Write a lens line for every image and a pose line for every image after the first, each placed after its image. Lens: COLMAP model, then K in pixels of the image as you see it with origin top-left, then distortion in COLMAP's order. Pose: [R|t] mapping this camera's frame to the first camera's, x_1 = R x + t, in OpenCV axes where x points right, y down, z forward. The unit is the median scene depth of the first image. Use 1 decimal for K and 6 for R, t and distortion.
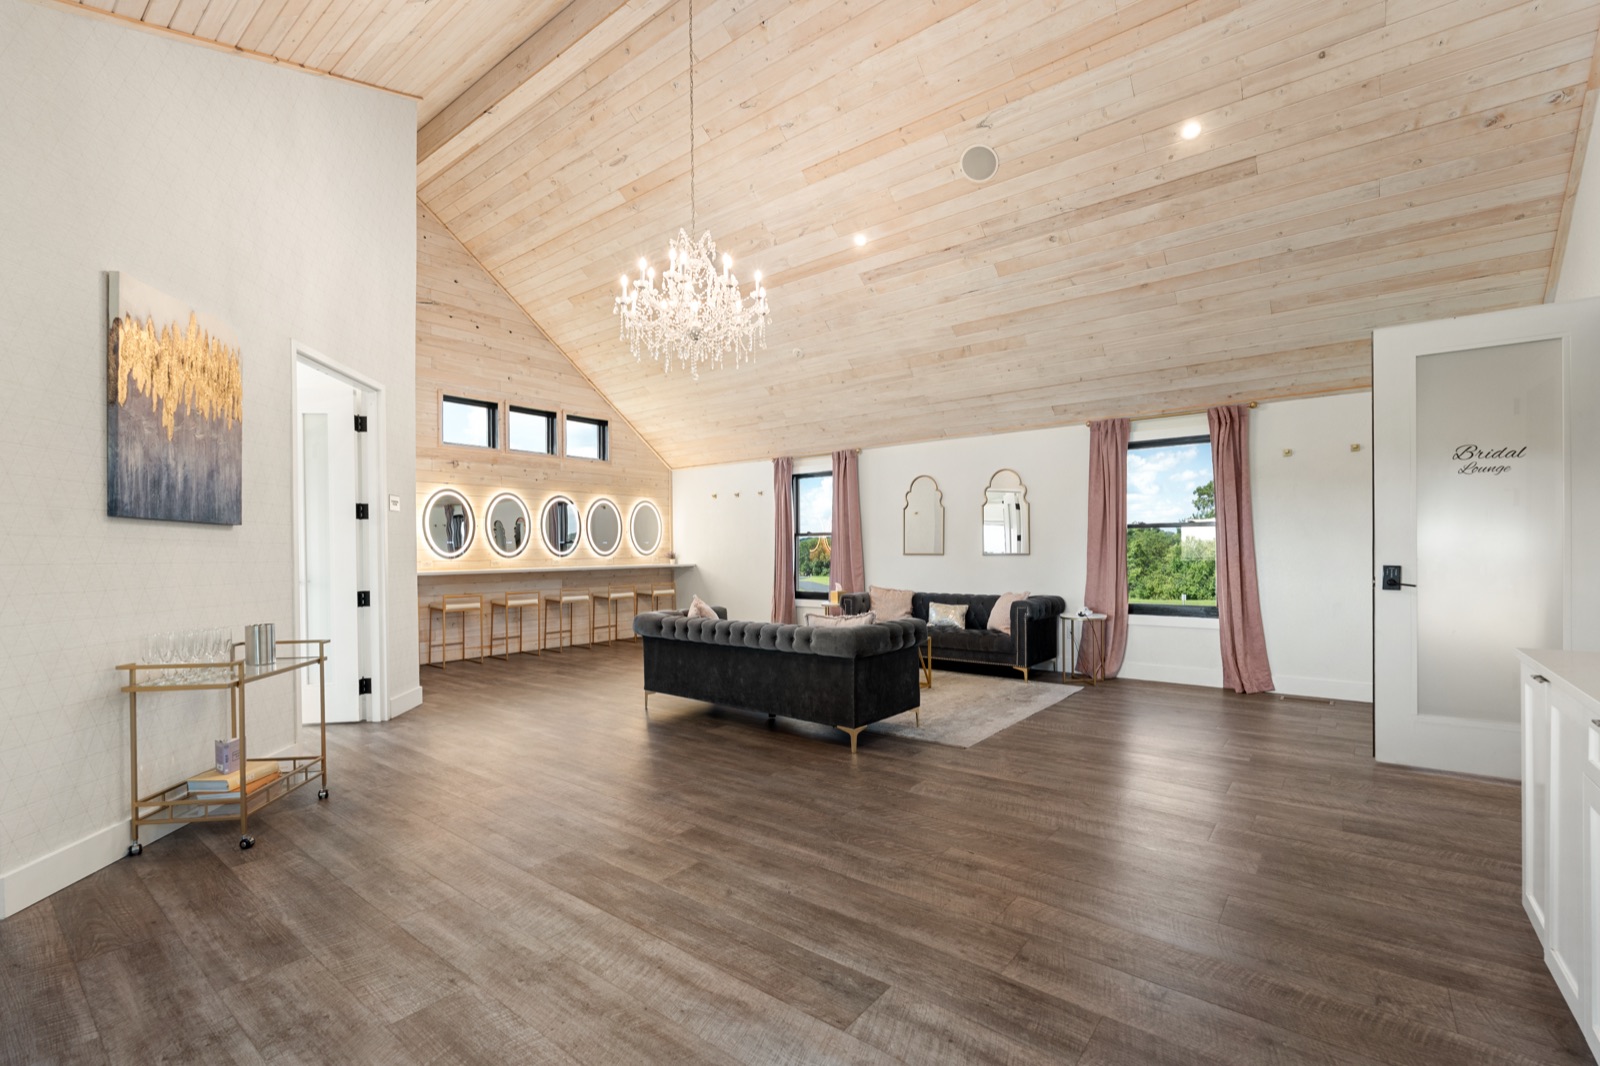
lens RADIAL K [[712.9, 0, 784.3], [0, 712.9, 518.7], [0, 0, 1]] dist [-0.004997, 0.000678]
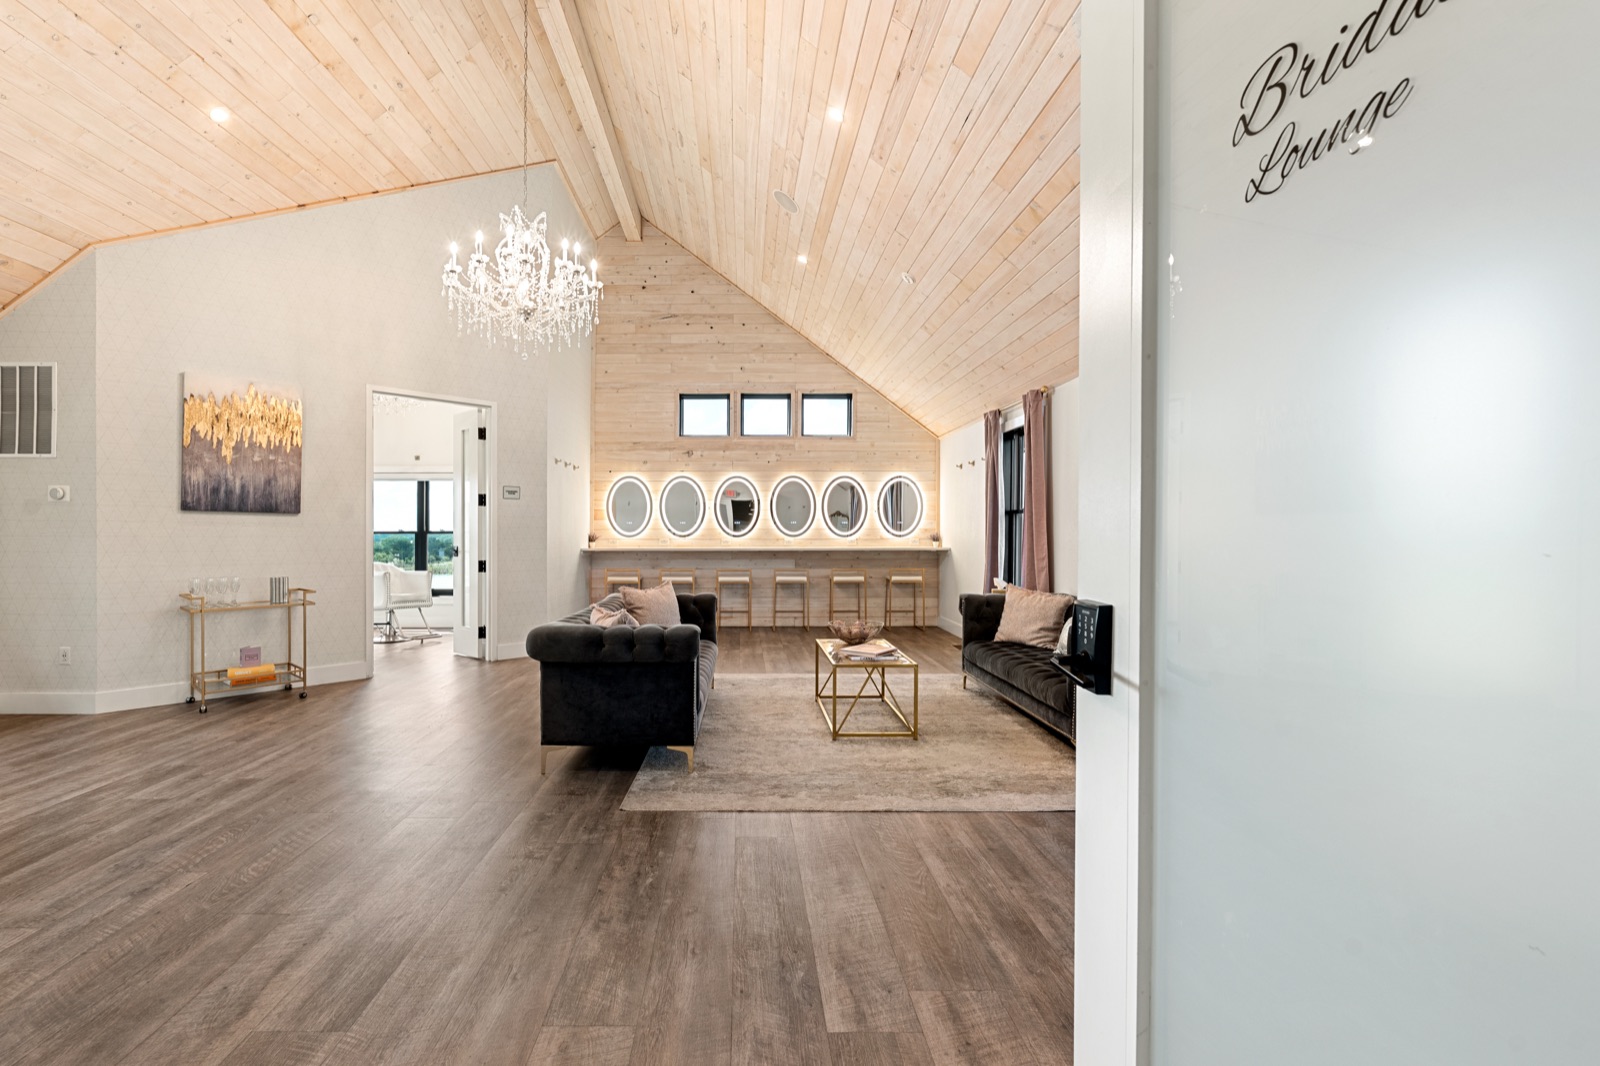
lens RADIAL K [[712.9, 0, 726.3], [0, 712.9, 509.8], [0, 0, 1]] dist [-0.004997, 0.000678]
pose [[0.625617, -0.016074, -0.779965, 0.473032], [0.029317, 0.999566, 0.002915, 0.011122], [0.779579, -0.024690, 0.625817, 0.343877]]
